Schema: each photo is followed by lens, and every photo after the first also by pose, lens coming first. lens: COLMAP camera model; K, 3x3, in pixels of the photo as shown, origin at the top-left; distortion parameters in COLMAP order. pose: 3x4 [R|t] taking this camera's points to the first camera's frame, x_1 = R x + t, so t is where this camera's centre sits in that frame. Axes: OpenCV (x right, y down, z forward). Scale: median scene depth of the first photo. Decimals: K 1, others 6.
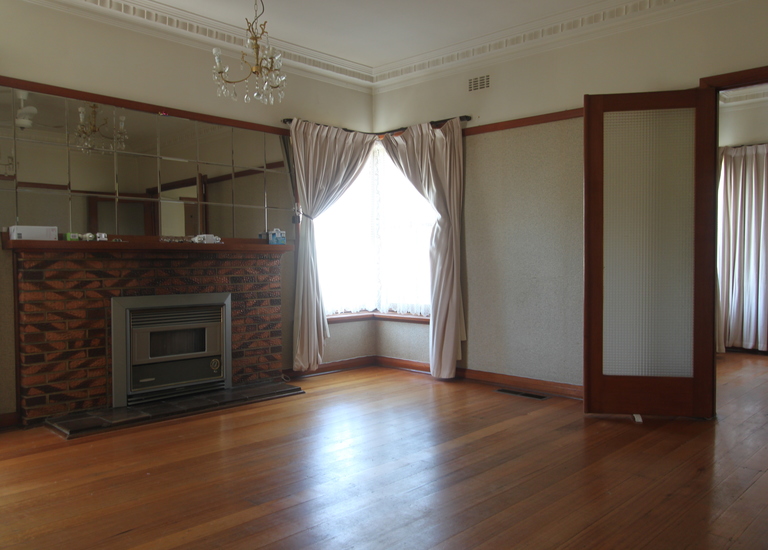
lens RADIAL K [[632.5, 0, 381.1], [0, 632.5, 274.6], [0, 0, 1]] dist [0.016513, 0.006247]
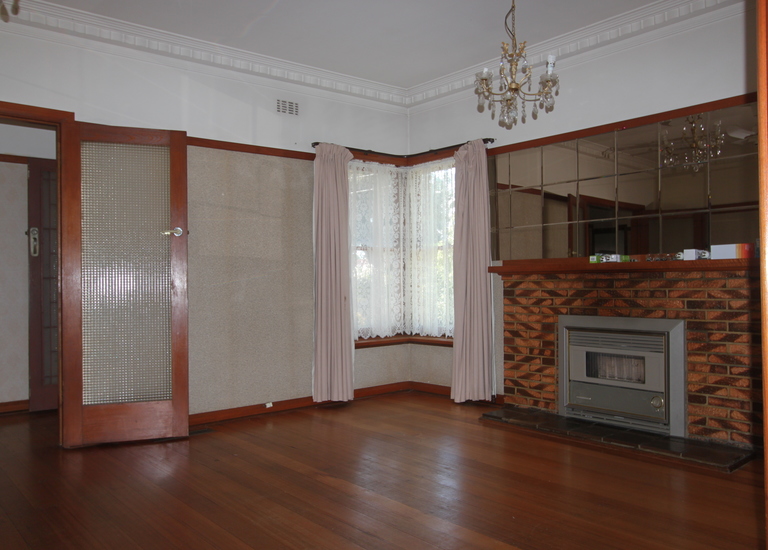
lens RADIAL K [[632.5, 0, 380.2], [0, 632.5, 278.5], [0, 0, 1]] dist [0.016513, 0.006247]
pose [[-0.098821, 0.004364, -0.995096, 0.712472], [-0.006660, 0.999965, 0.005046, -0.030684], [0.995083, 0.007126, -0.098788, 0.806025]]
